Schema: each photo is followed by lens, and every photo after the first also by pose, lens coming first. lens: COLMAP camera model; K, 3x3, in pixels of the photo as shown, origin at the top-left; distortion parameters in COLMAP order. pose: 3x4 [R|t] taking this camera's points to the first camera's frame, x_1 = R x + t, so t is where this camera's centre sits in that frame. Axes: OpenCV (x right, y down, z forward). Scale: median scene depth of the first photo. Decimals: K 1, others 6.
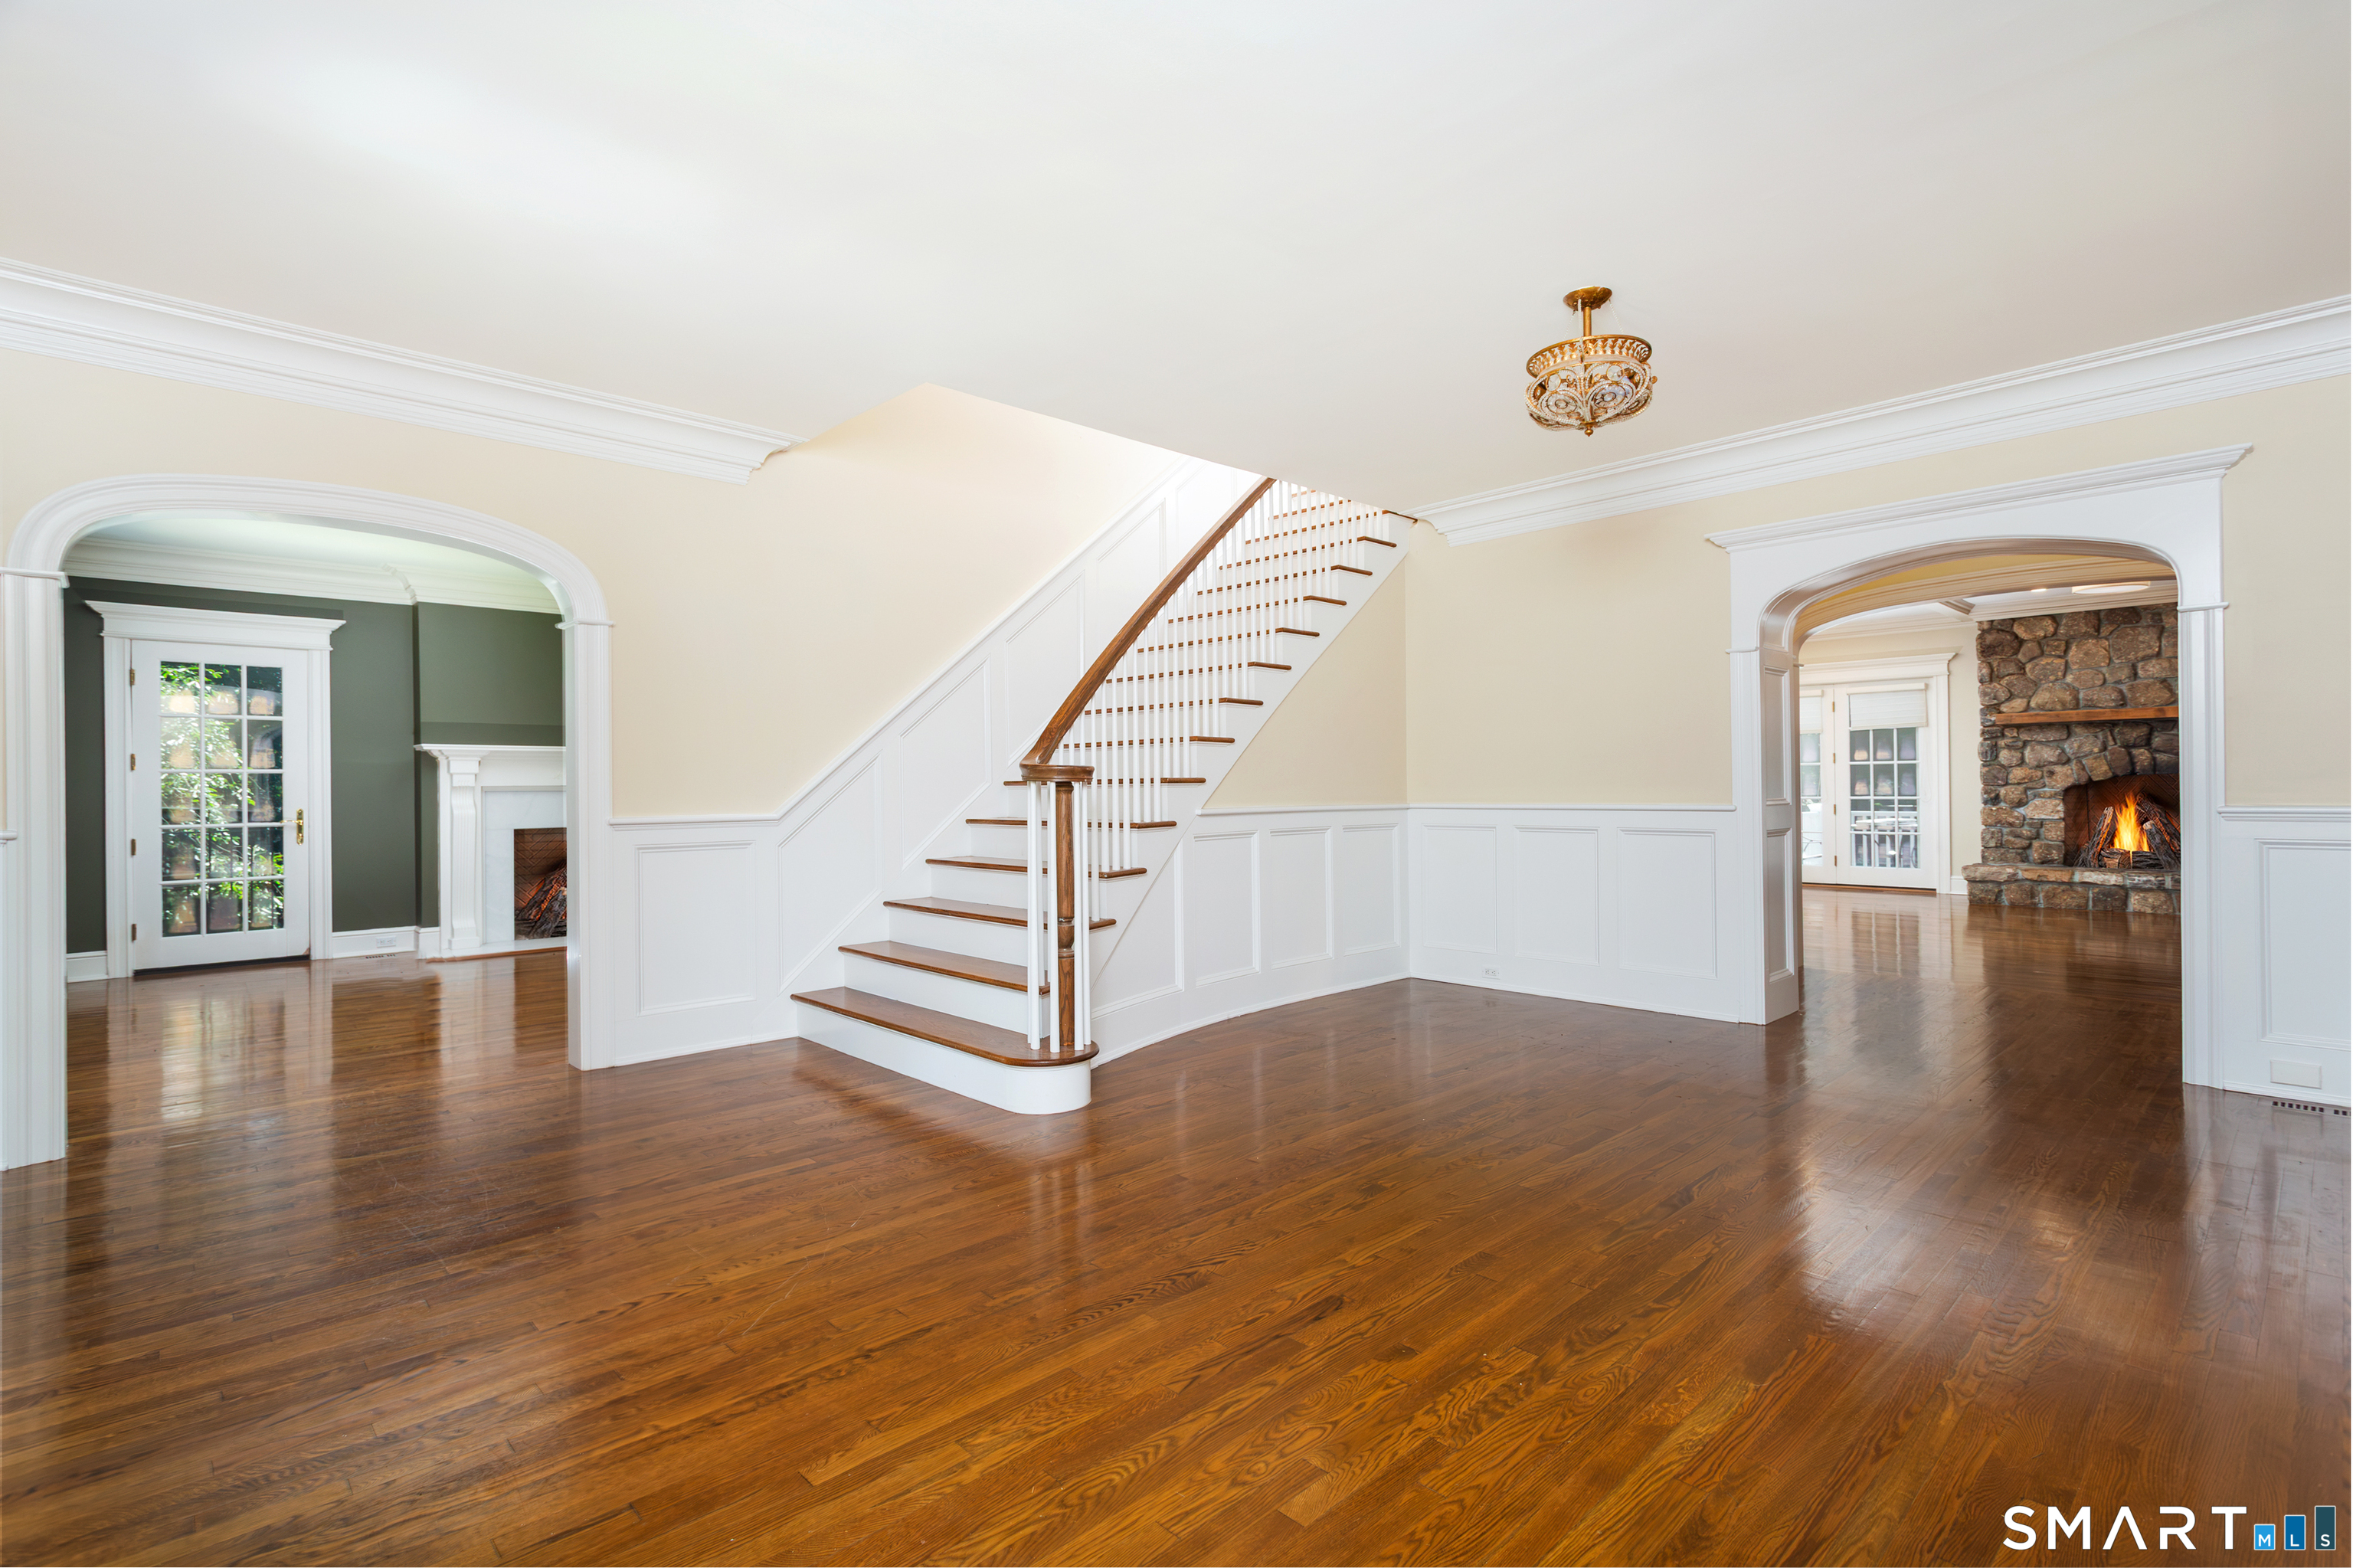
lens RADIAL K [[1110.4, 0, 1172.9], [0, 1110.4, 782.1], [0, 0, 1]] dist [0.004350, 0.000152]
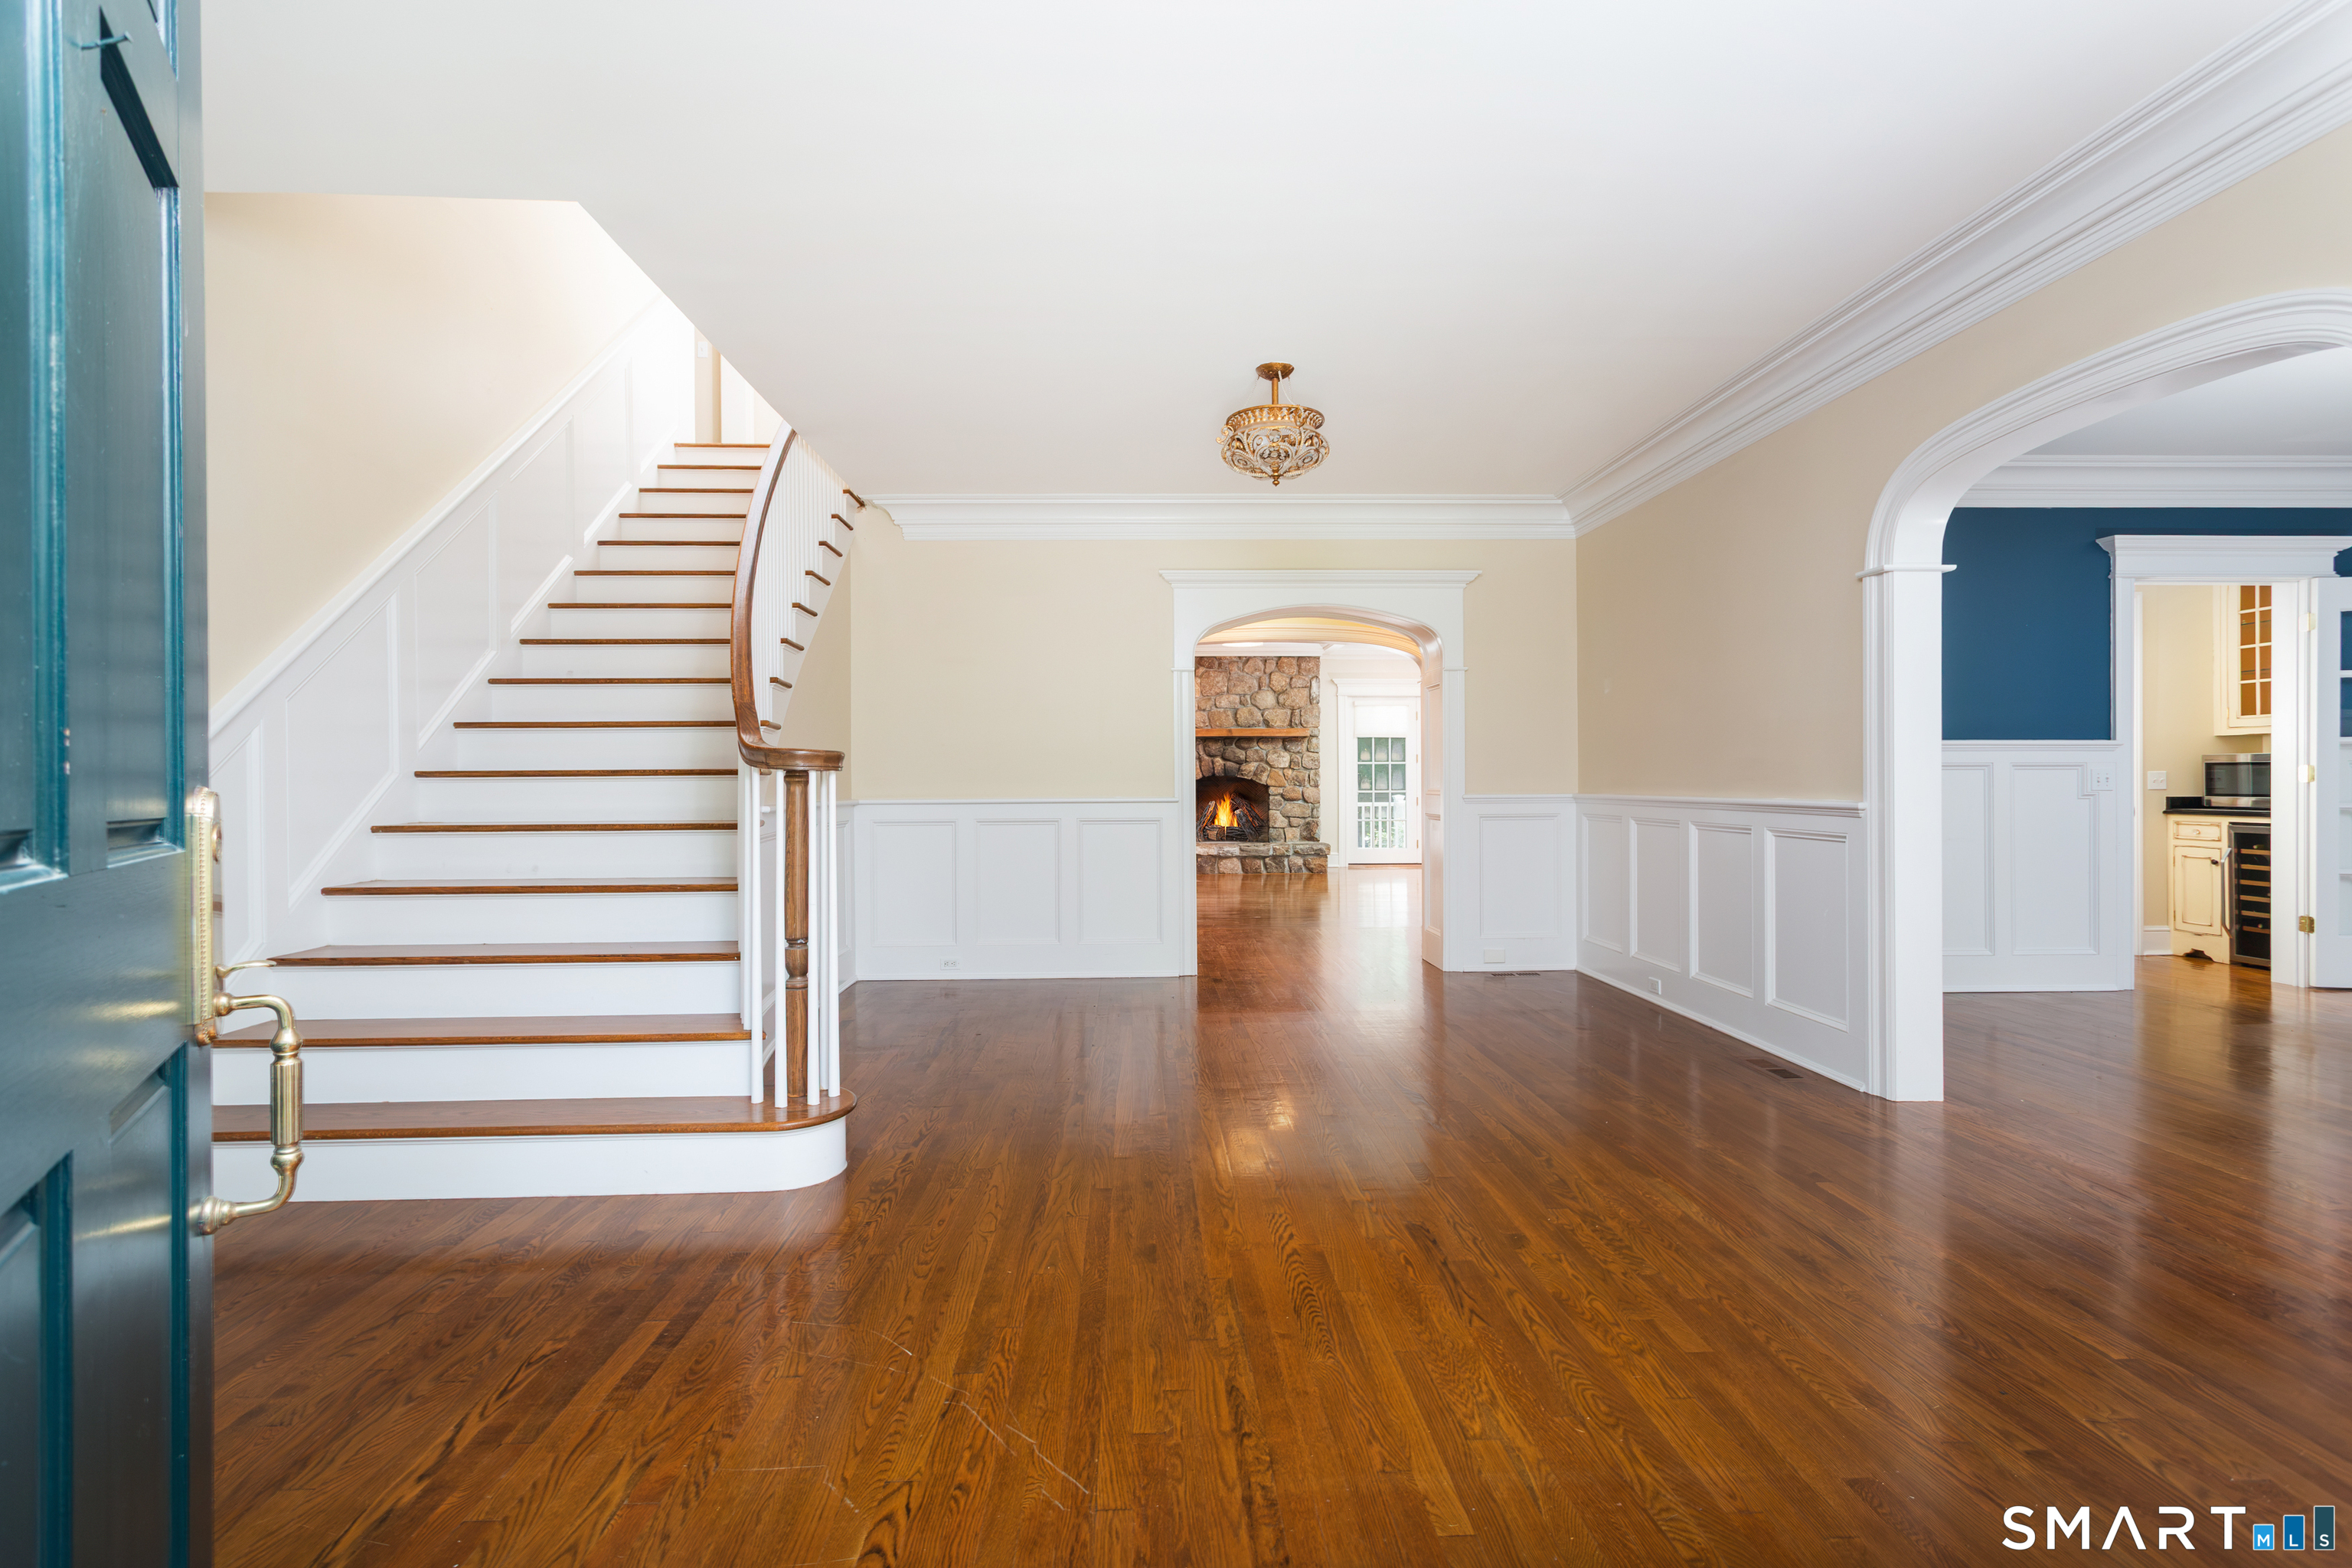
lens RADIAL K [[1109.9, 0, 1172.4], [0, 1109.9, 782.1], [0, 0, 1]] dist [0.004350, 0.000152]
pose [[0.658428, 0.003900, 0.752634, -0.773463], [-0.003648, 0.999991, -0.001989, 0.012301], [-0.752635, -0.001436, 0.658436, 0.386749]]
